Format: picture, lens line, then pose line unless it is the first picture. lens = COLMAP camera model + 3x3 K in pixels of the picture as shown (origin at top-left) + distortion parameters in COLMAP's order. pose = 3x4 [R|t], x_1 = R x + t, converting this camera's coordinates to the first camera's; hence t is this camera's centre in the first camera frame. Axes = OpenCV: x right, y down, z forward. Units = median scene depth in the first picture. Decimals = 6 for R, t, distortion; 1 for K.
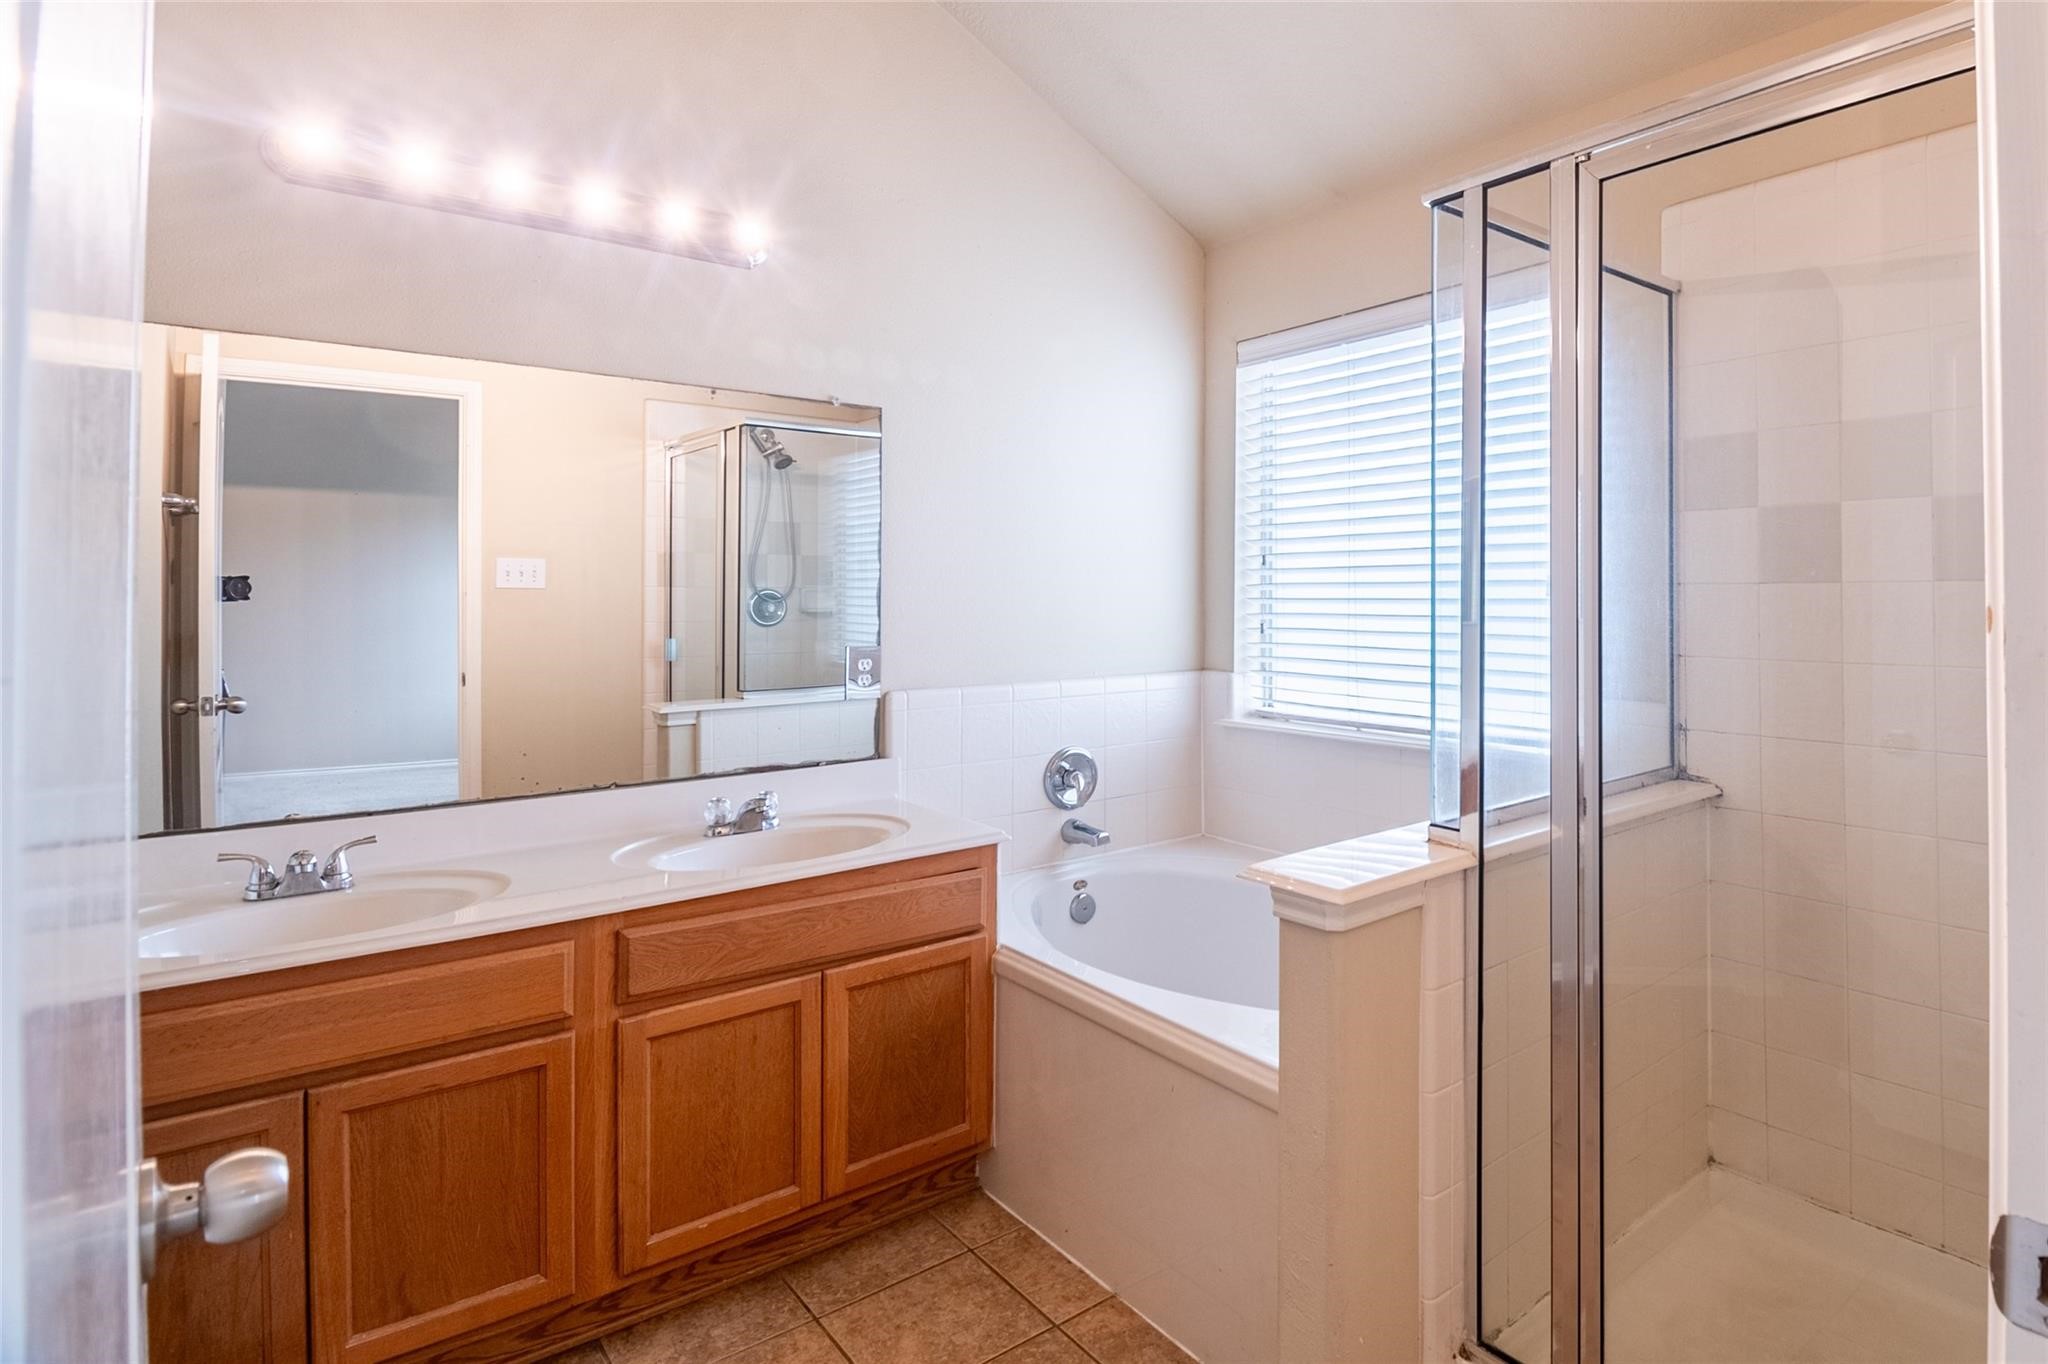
lens RADIAL K [[1011.8, 0, 1023.3], [0, 1011.8, 635.3], [0, 0, 1]] dist [0.000187, -0.000360]
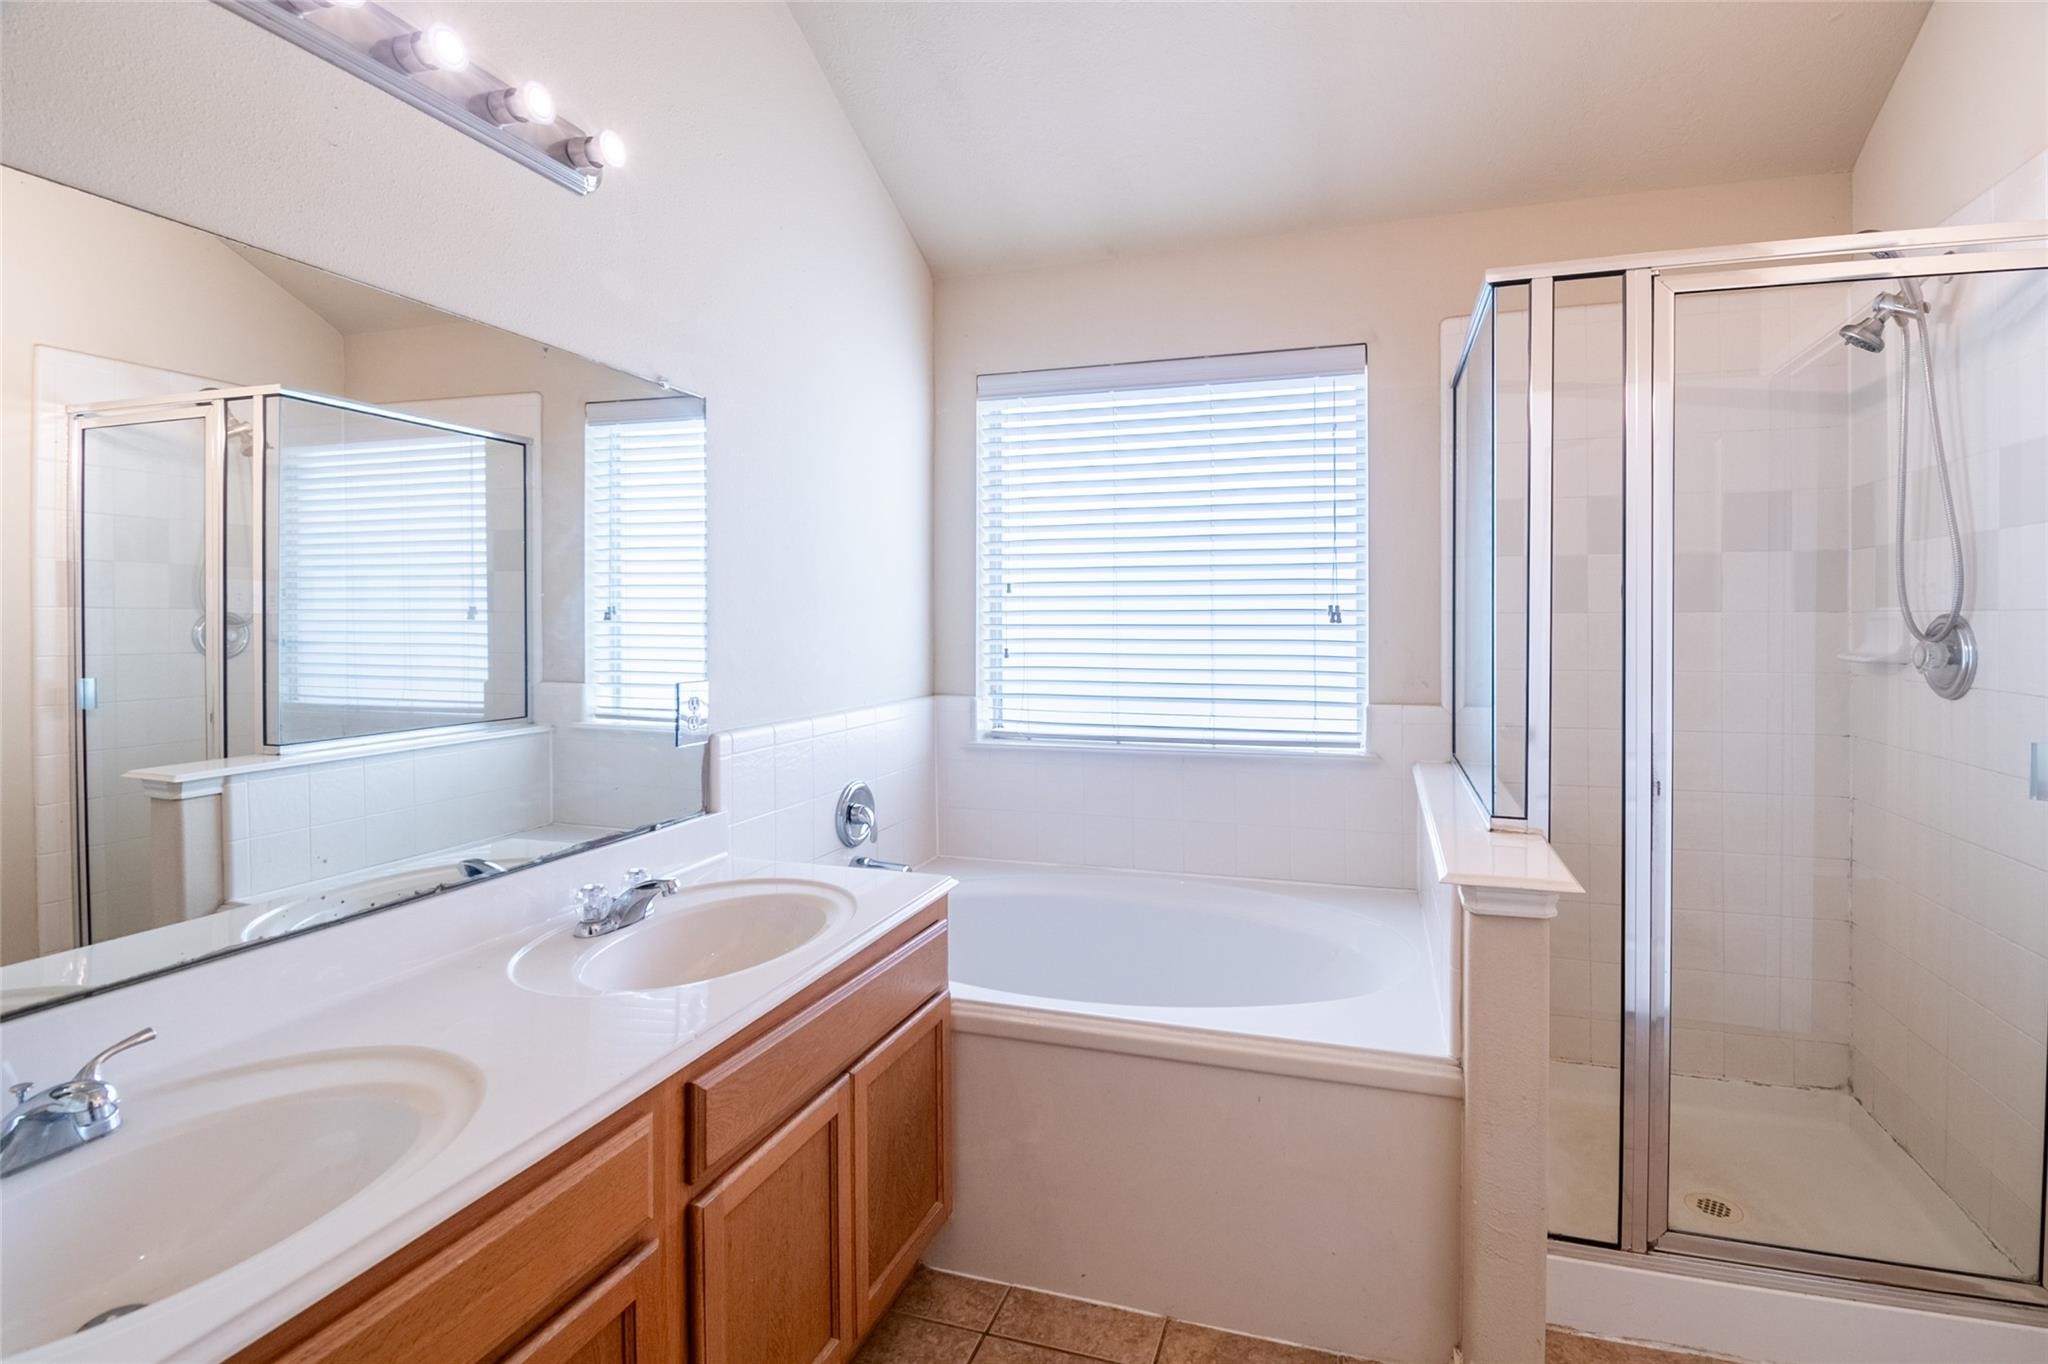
lens RADIAL K [[951.1, 0, 1037.8], [0, 951.1, 677.0], [0, 0, 1]] dist [-0.005413, -0.001004]
pose [[0.854521, -0.027989, 0.518663, -0.289343], [0.018051, 0.999544, 0.024199, -0.006302], [-0.519104, -0.011316, 0.854636, 0.159864]]
